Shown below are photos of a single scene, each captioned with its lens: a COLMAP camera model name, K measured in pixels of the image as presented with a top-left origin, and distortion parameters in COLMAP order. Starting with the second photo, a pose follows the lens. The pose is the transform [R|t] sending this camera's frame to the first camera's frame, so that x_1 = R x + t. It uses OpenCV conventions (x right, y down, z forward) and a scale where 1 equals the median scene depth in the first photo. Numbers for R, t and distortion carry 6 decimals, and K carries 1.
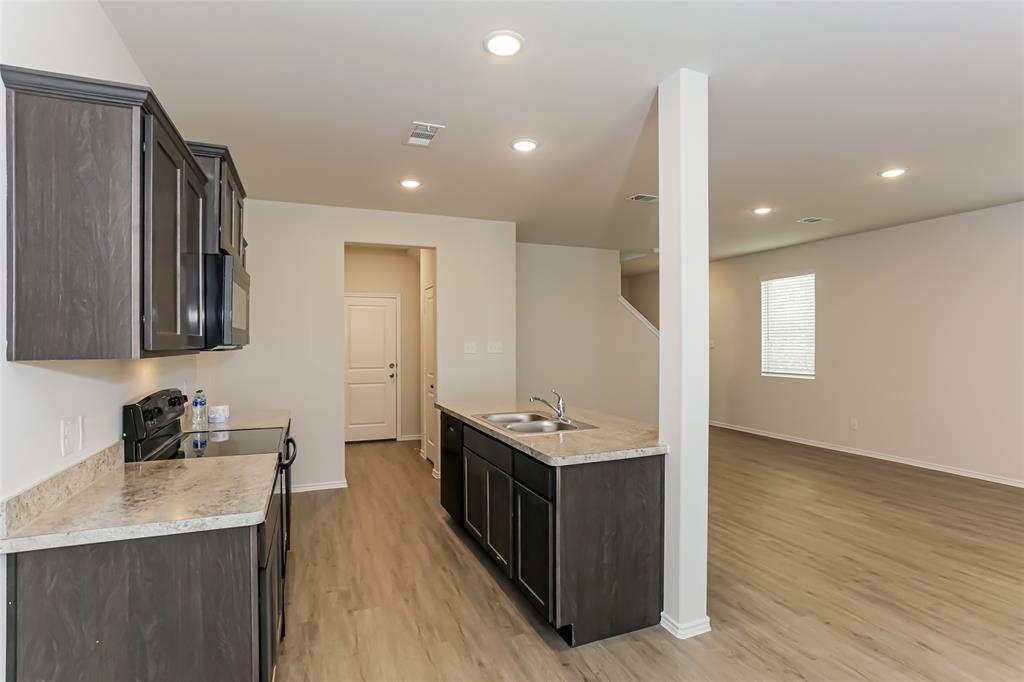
lens RADIAL K [[500.6, 0, 512.1], [0, 500.6, 342.1], [0, 0, 1]] dist [-0.017744, 0.005330]
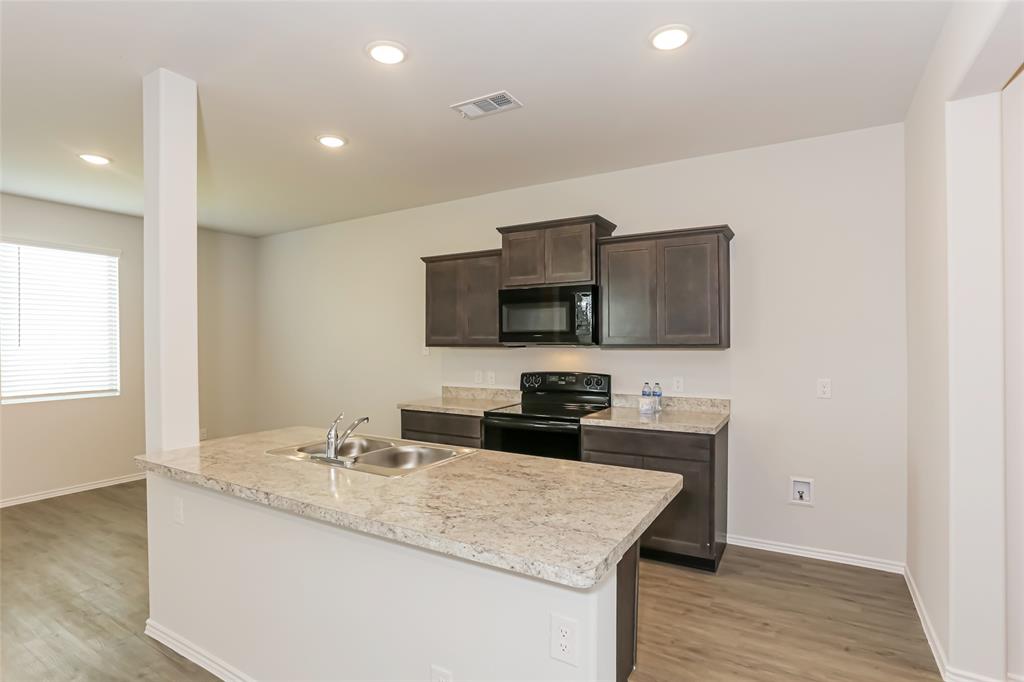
lens RADIAL K [[500.6, 0, 511.9], [0, 500.6, 344.8], [0, 0, 1]] dist [-0.017744, 0.005330]
pose [[-0.798776, 0.014227, -0.601460, 0.363874], [0.014209, 0.999888, 0.004781, 0.001621], [0.601460, -0.004727, -0.798889, 2.006456]]
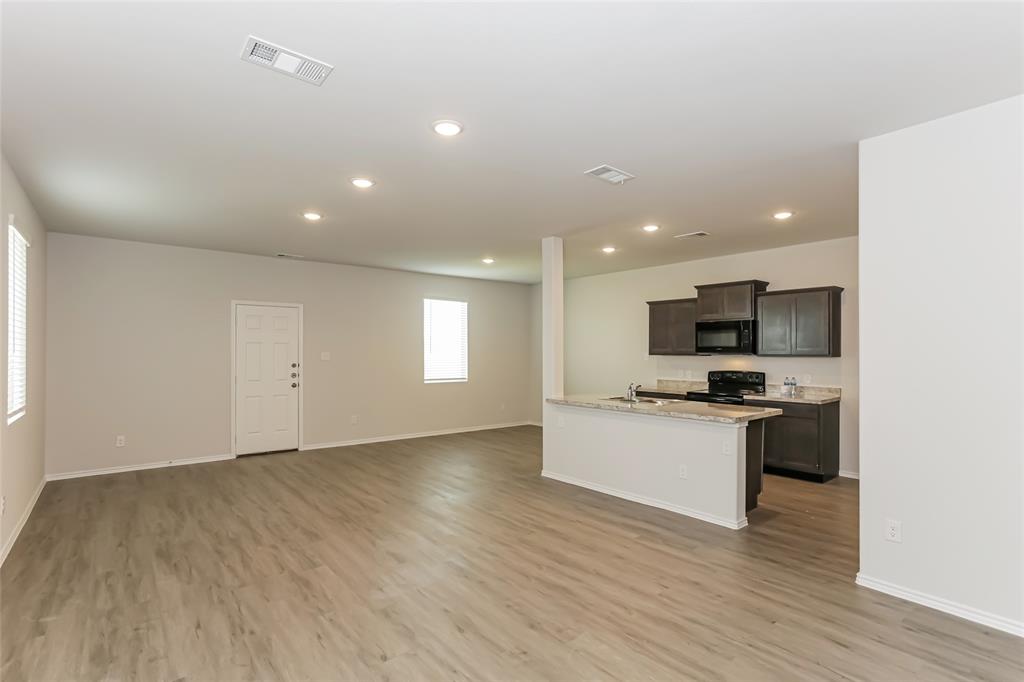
lens RADIAL K [[500.6, 0, 541.7], [0, 500.6, 349.3], [0, 0, 1]] dist [-0.017744, 0.005330]
pose [[-0.939572, 0.002870, -0.342339, 1.086497], [0.006156, 0.999945, -0.008514, 0.000356], [0.342296, -0.010107, -0.939538, 2.895543]]
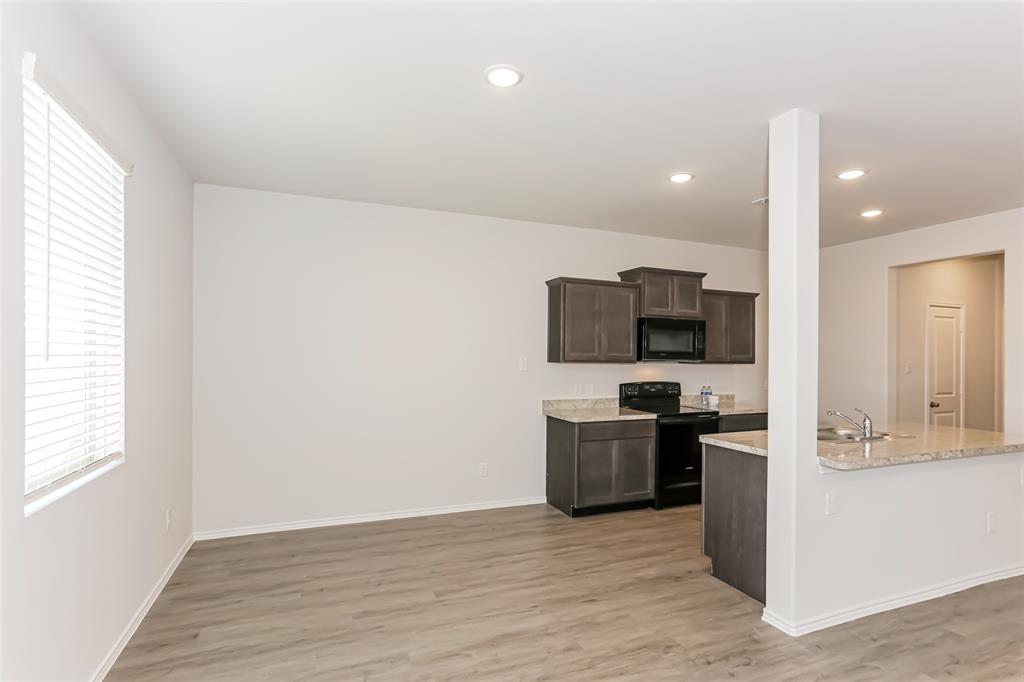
lens RADIAL K [[500.6, 0, 503.3], [0, 500.6, 338.5], [0, 0, 1]] dist [-0.017744, 0.005330]
pose [[-0.008782, -0.027715, -0.999577, 1.317907], [-0.004804, 0.999605, -0.027674, -0.020553], [0.999950, 0.004559, -0.008911, 0.348090]]
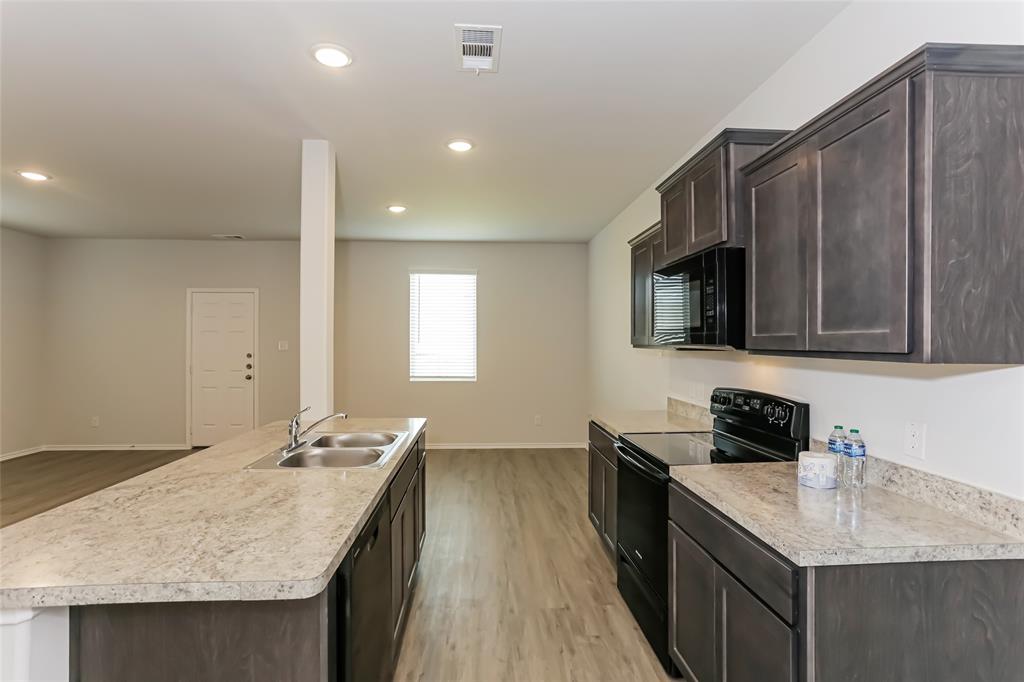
lens RADIAL K [[500.6, 0, 516.2], [0, 500.6, 340.9], [0, 0, 1]] dist [-0.017744, 0.005330]
pose [[-0.950574, 0.003743, 0.310476, -0.518672], [0.000411, 0.999942, -0.010798, 0.009927], [-0.310498, -0.010137, -0.950520, 1.913137]]
